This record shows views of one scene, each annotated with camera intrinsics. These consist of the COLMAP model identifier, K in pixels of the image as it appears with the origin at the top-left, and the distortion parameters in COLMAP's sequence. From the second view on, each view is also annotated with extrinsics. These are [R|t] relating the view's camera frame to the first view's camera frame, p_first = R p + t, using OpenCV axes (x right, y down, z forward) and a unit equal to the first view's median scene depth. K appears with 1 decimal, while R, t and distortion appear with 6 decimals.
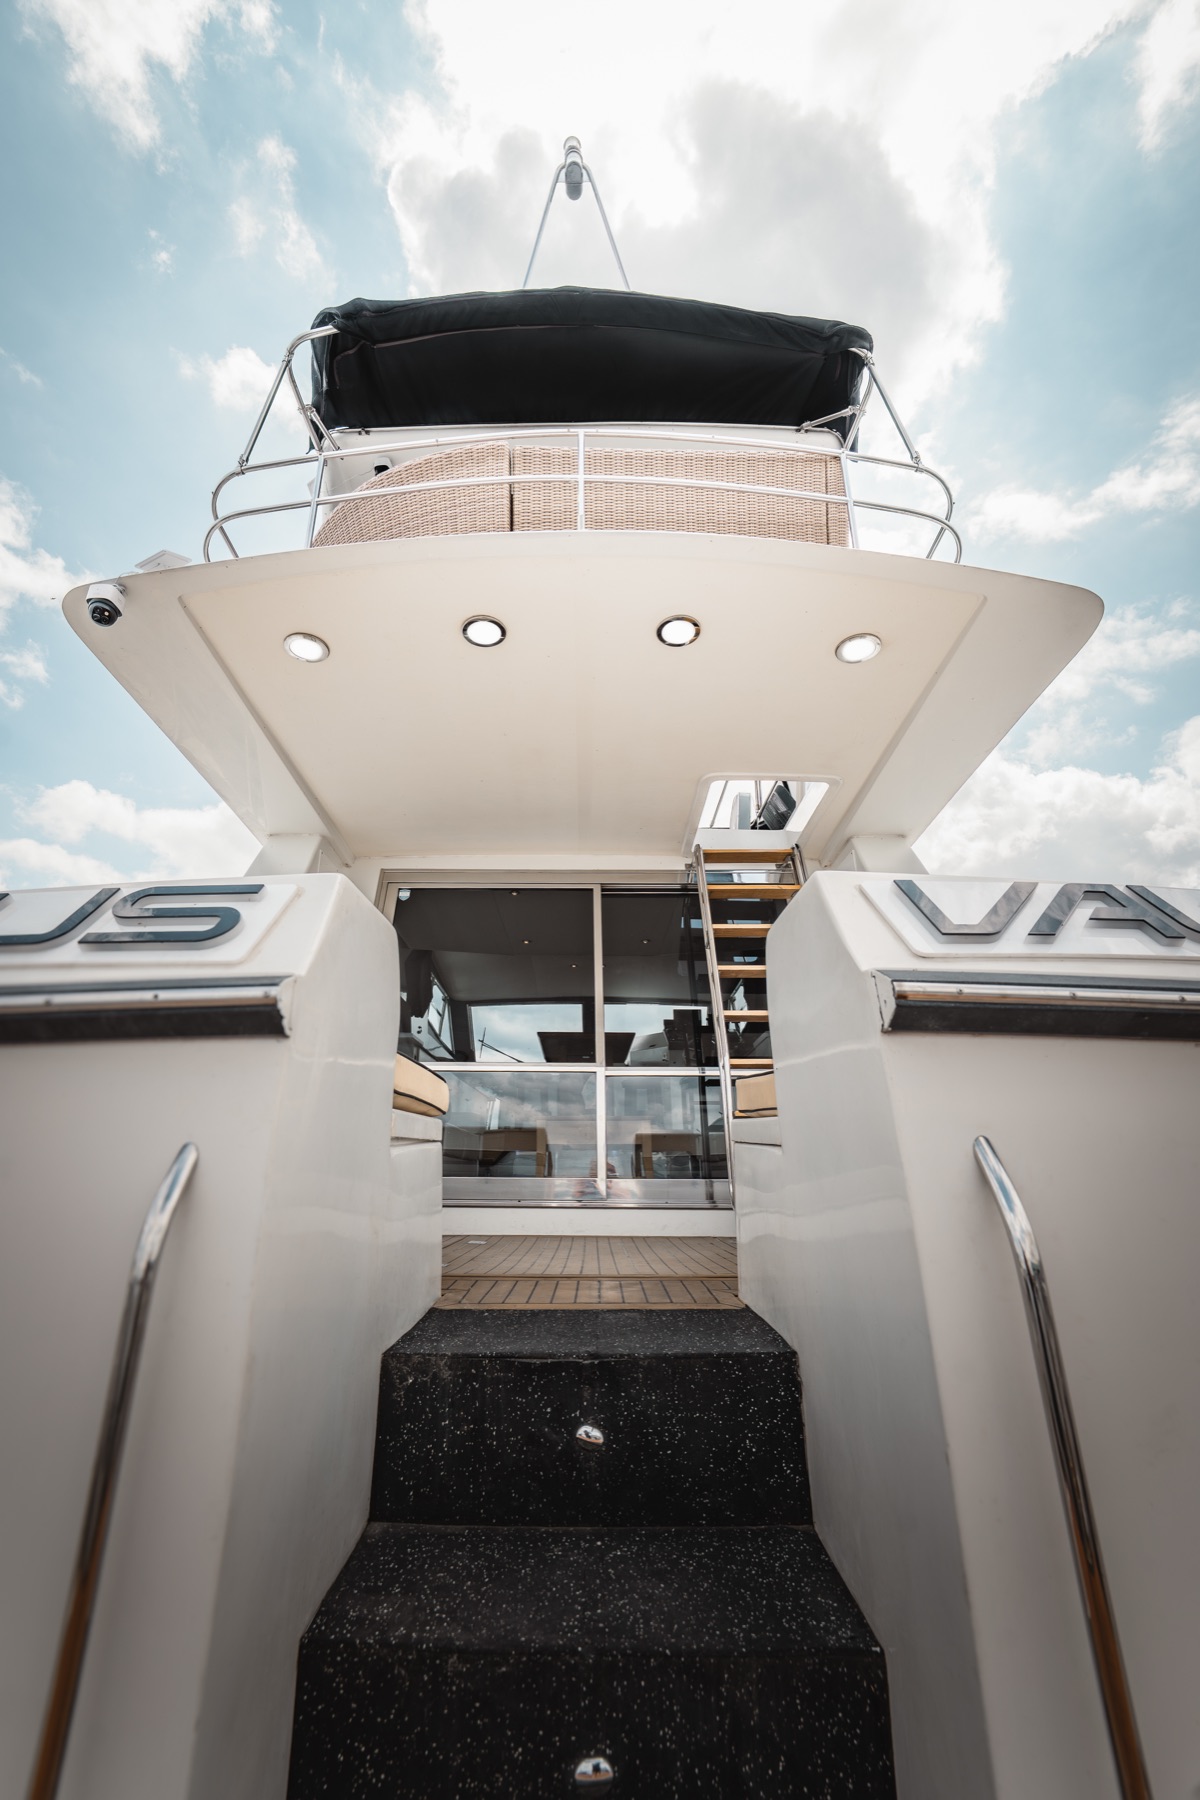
lens RADIAL K [[764.0, 0, 600.0], [0, 764.0, 900.0], [0, 0, 1]] dist [-0.001247, -0.000313]
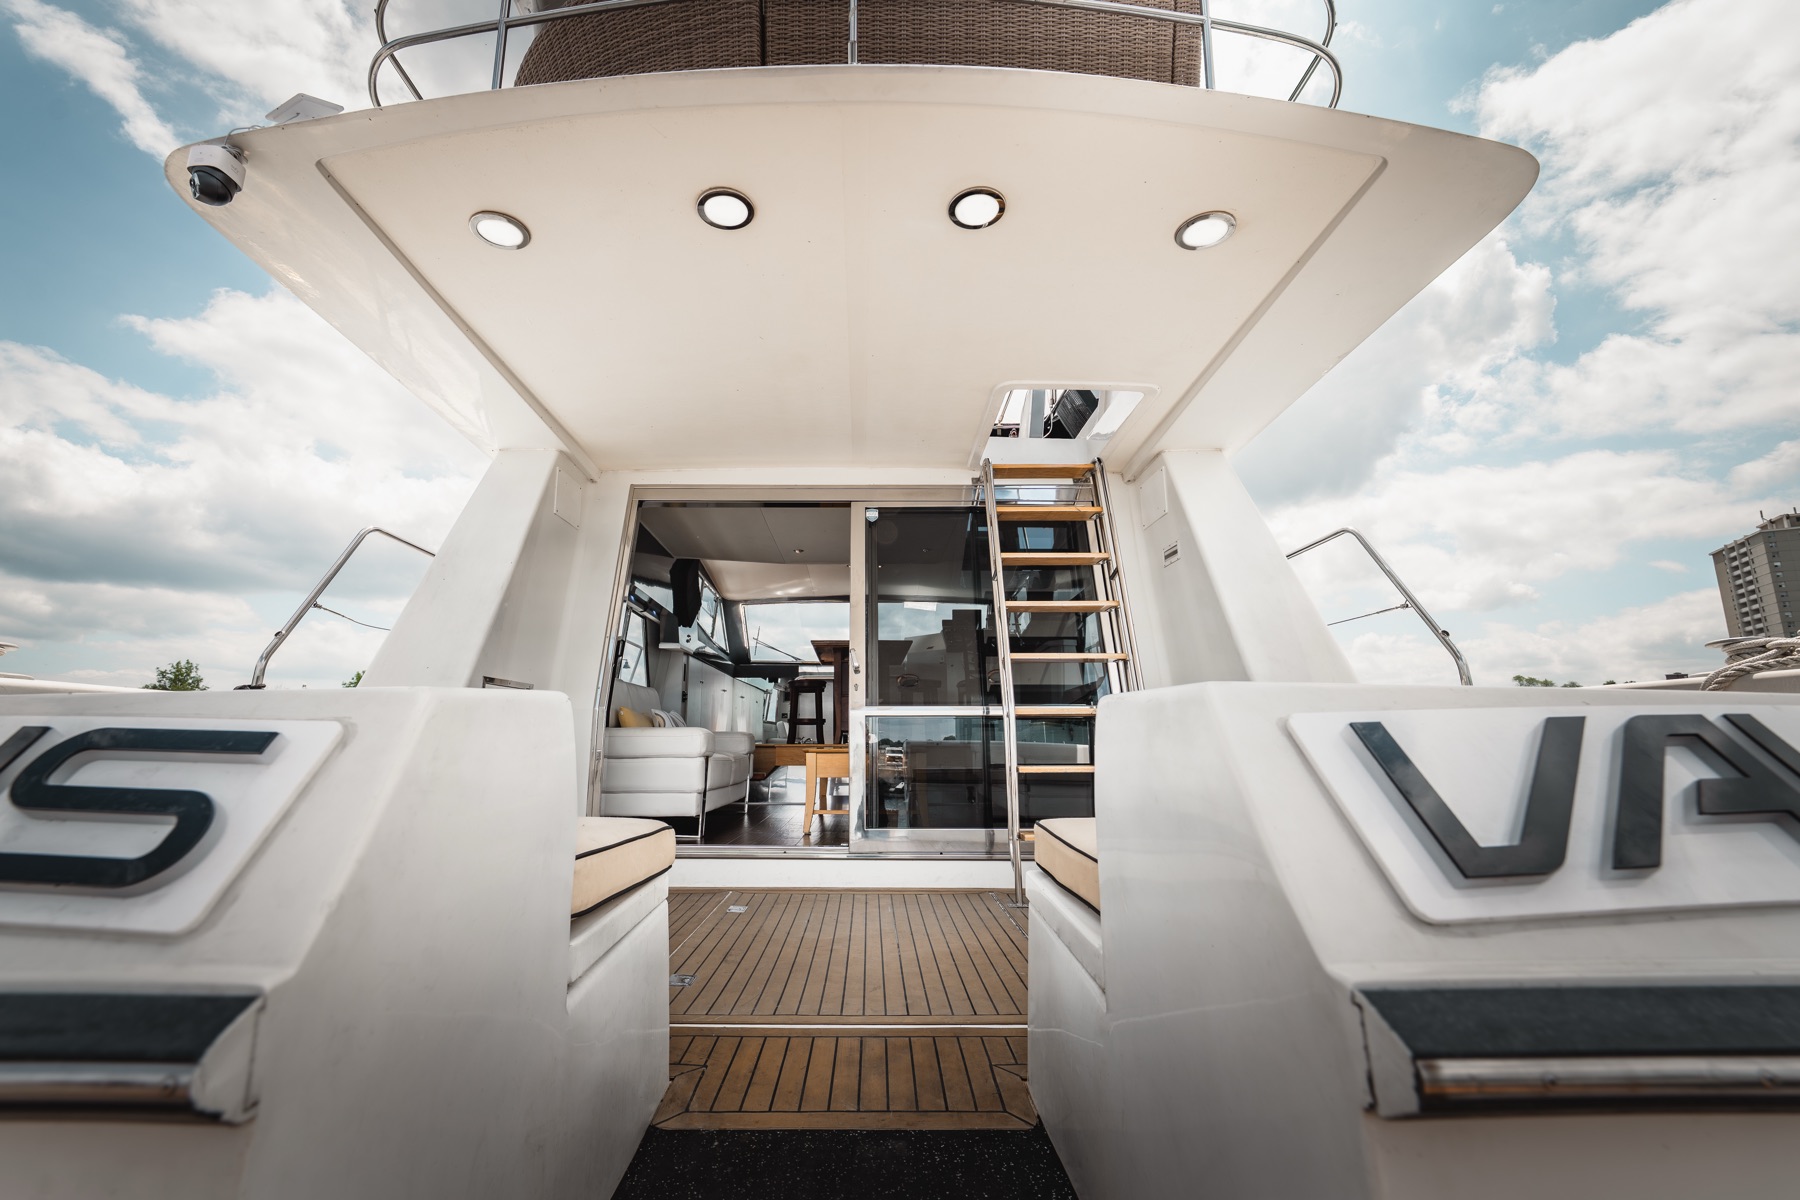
lens RADIAL K [[764.0, 0, 866.9], [0, 764.0, 611.9], [0, 0, 1]] dist [-0.001247, -0.000313]
pose [[0.999825, 0.010780, -0.015284, 0.005531], [-0.008005, 0.985197, 0.171238, -0.055515], [0.016904, -0.171086, 0.985111, 0.114507]]
